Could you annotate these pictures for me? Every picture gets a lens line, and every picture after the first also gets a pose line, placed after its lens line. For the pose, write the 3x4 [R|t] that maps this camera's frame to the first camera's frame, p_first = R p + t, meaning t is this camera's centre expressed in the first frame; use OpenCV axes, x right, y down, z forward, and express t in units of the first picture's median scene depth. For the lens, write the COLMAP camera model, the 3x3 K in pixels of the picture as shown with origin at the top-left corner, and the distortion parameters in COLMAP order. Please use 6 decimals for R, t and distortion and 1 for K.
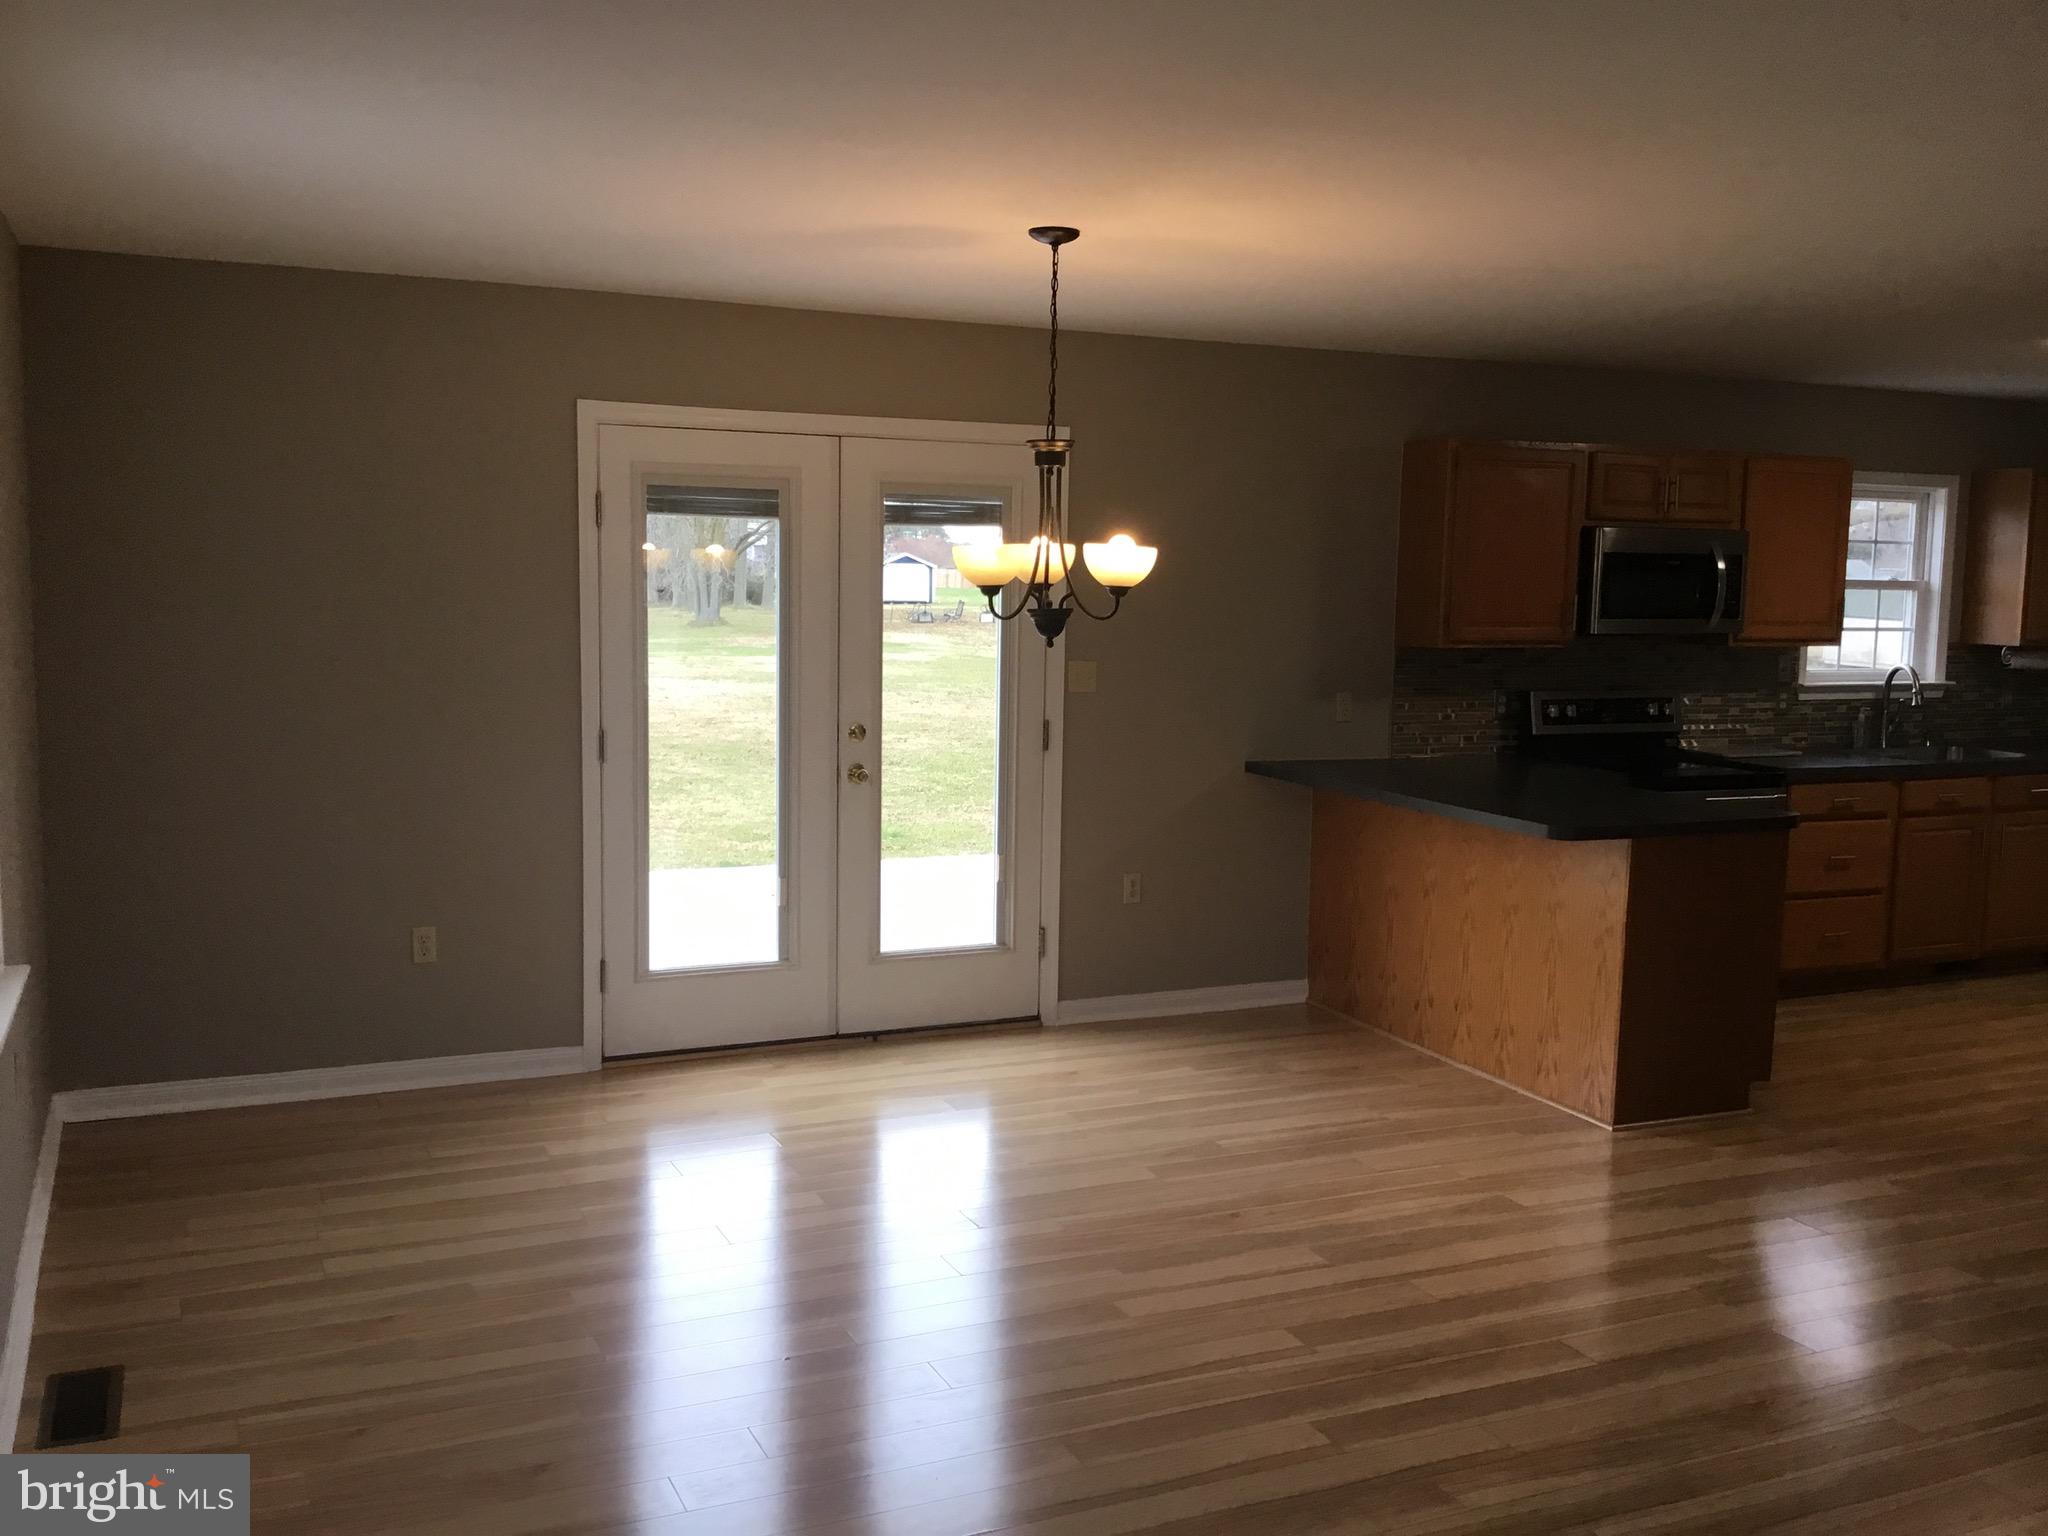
lens RADIAL K [[1852.0, 0, 1018.8], [0, 1852.0, 764.5], [0, 0, 1]] dist [0.098341, -0.196909]
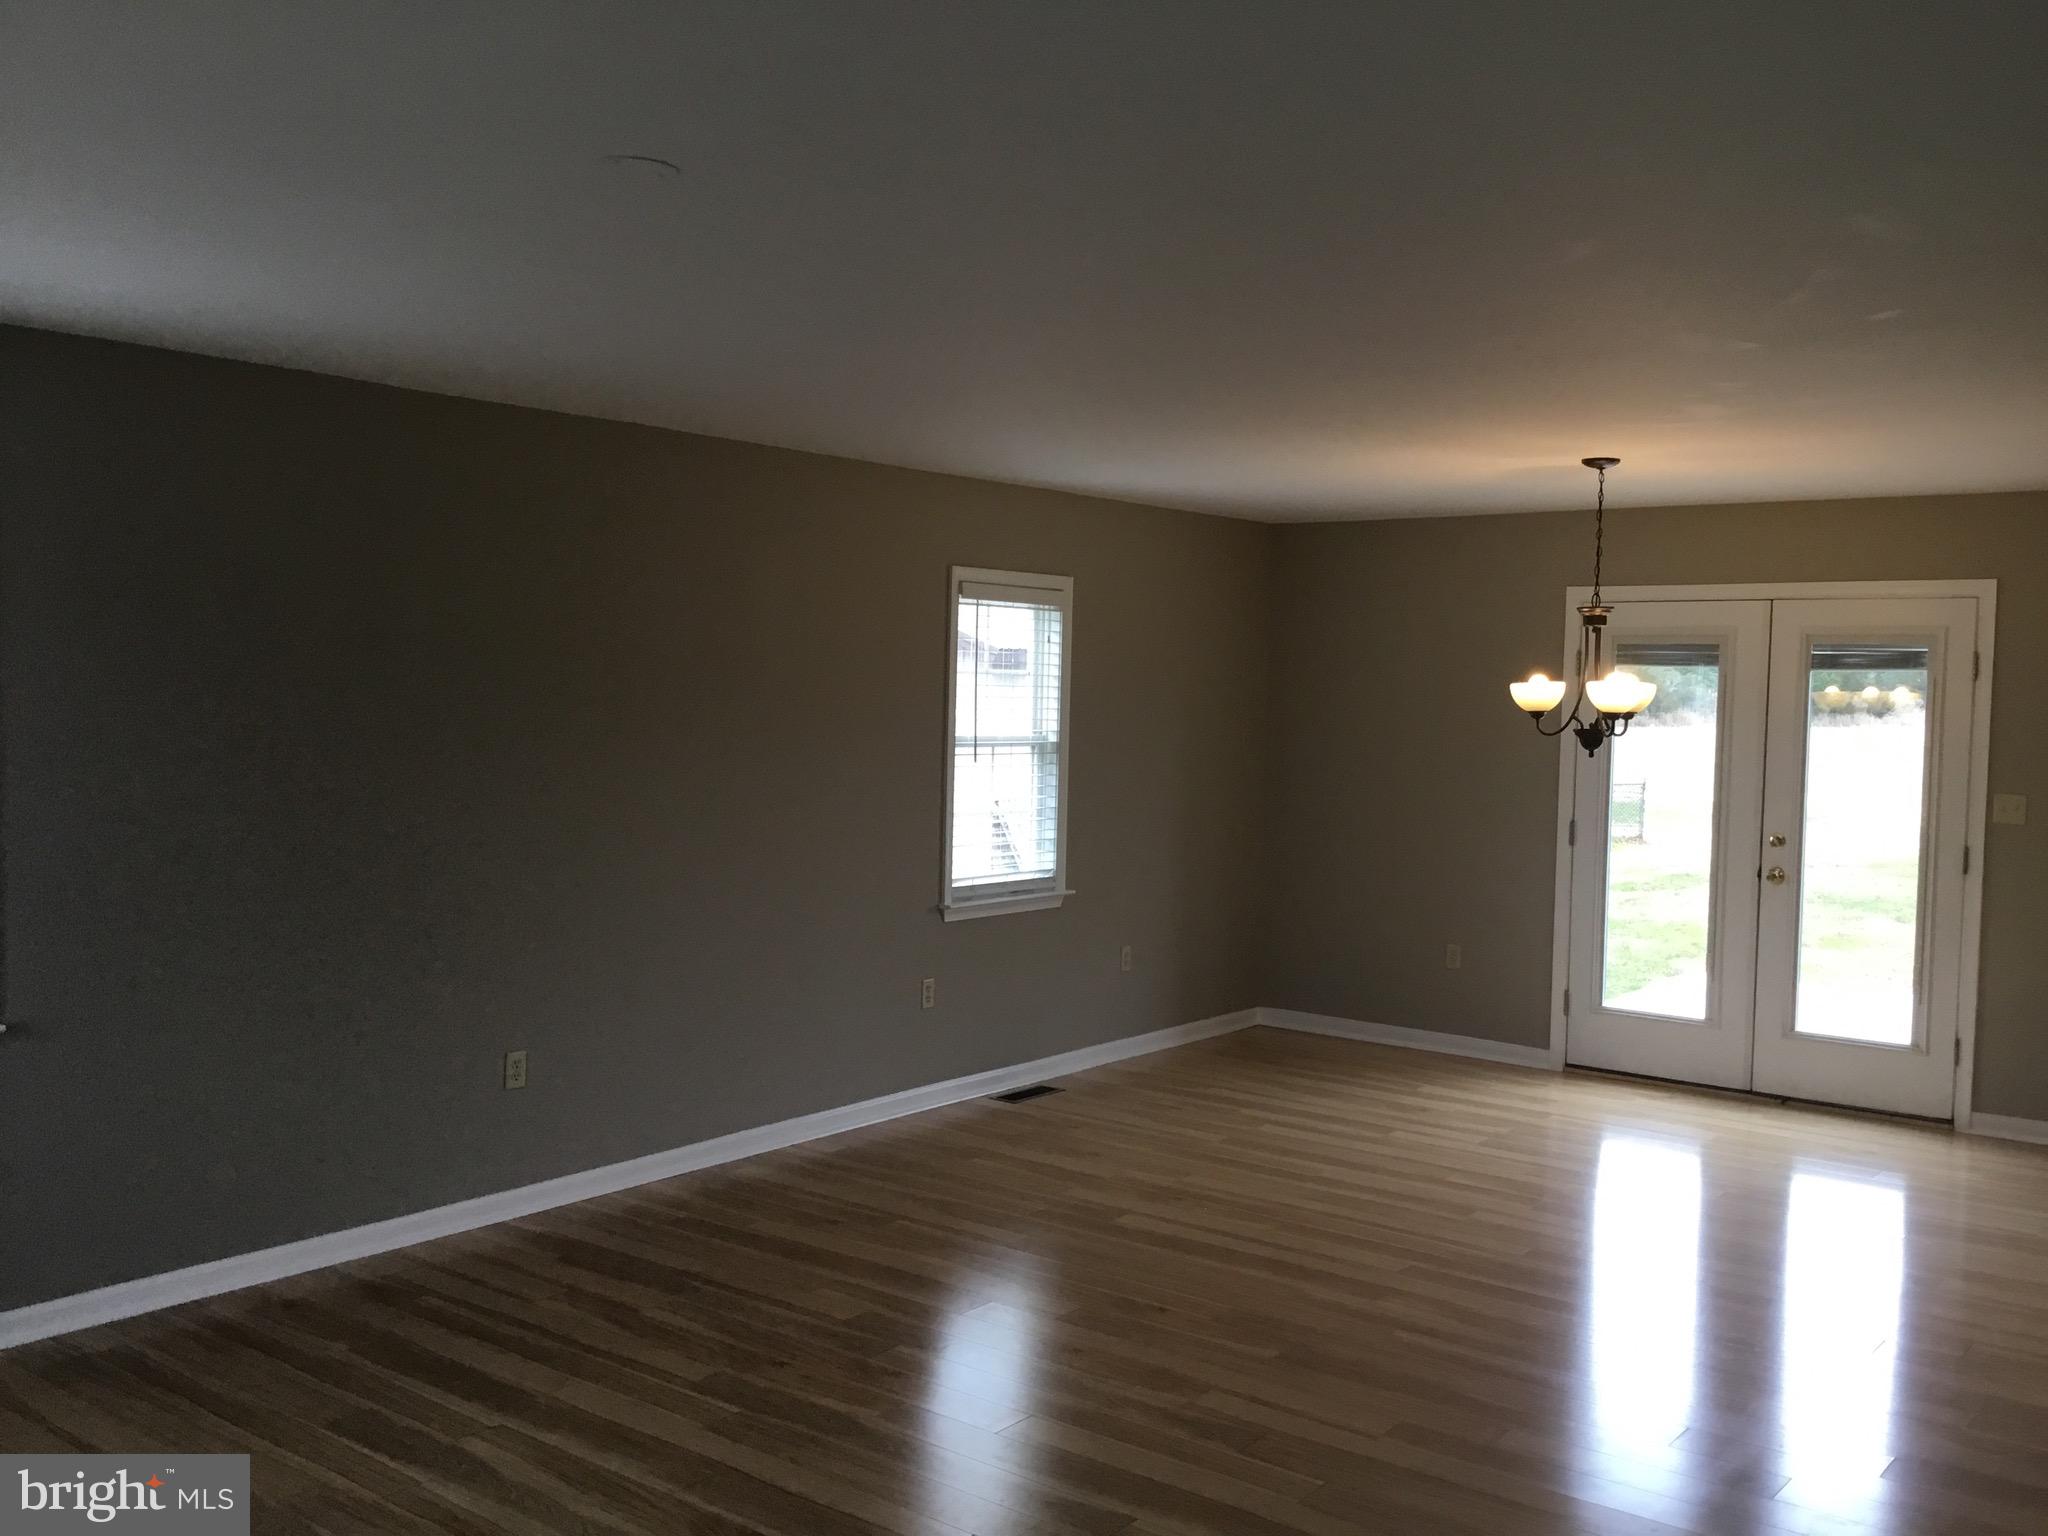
lens RADIAL K [[1852.0, 0, 1020.1], [0, 1852.0, 796.7], [0, 0, 1]] dist [0.098341, -0.196909]
pose [[0.463491, 0.046436, -0.884884, 0.736153], [-0.106967, 0.994255, -0.003853, 0.010778], [0.879622, 0.096439, 0.465795, -0.003776]]
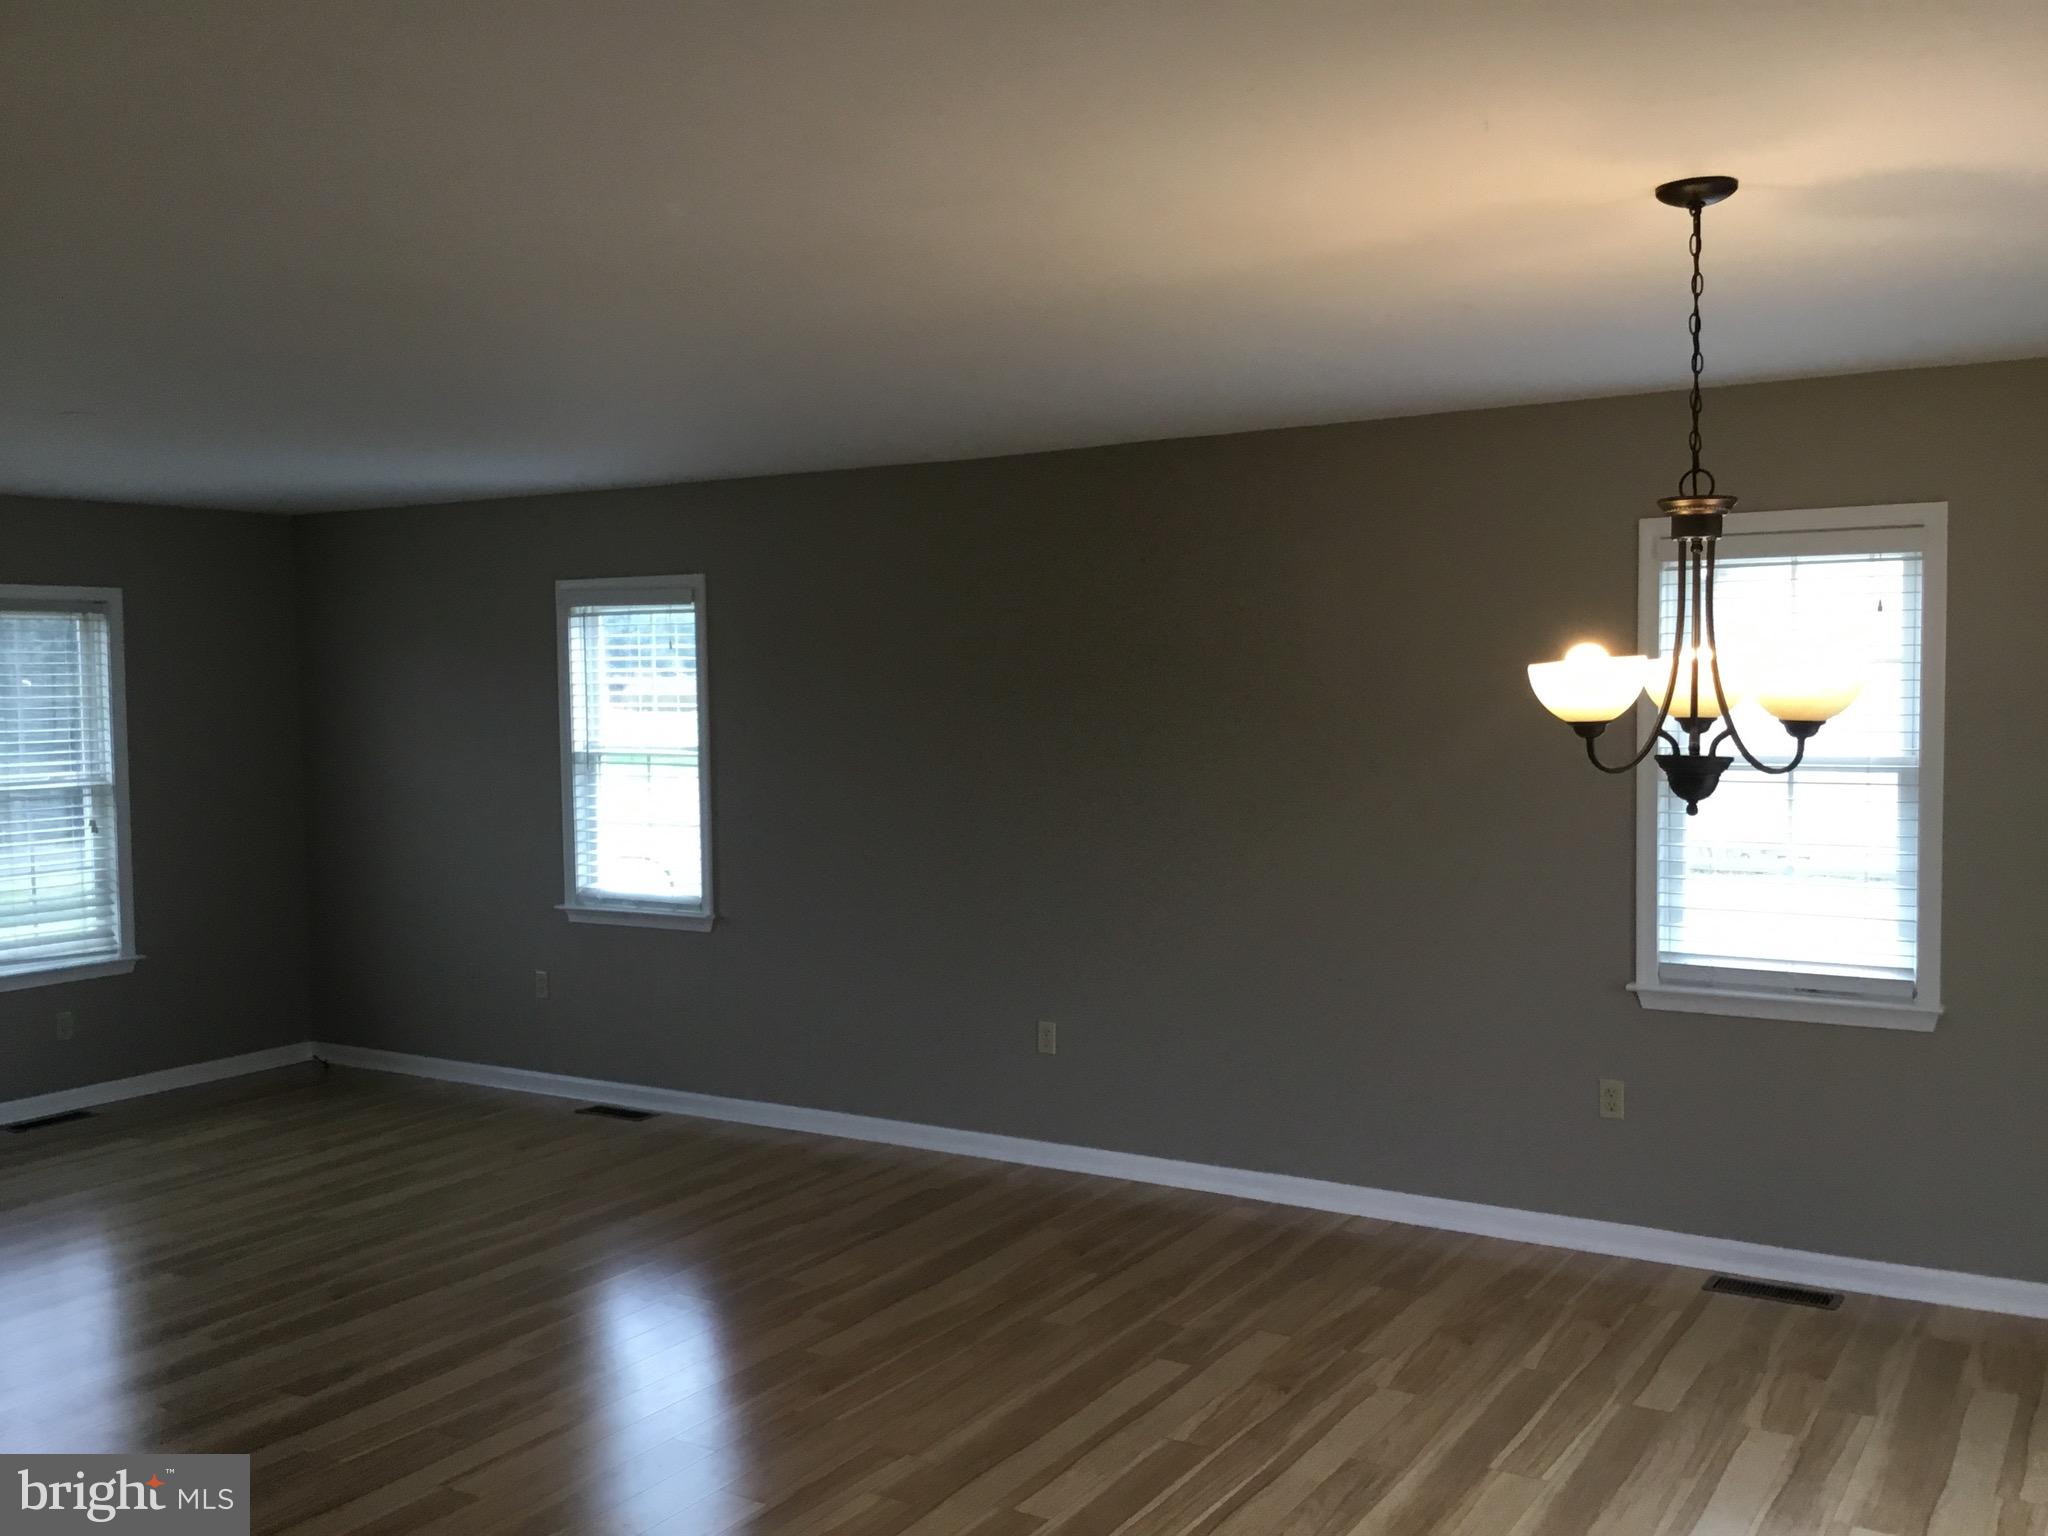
lens RADIAL K [[1852.0, 0, 1036.2], [0, 1852.0, 755.6], [0, 0, 1]] dist [0.098341, -0.196909]
pose [[-0.833296, 0.015565, -0.552608, 0.403304], [-0.060353, 0.991068, 0.118923, -0.104872], [0.549523, 0.132450, -0.824913, 1.000352]]
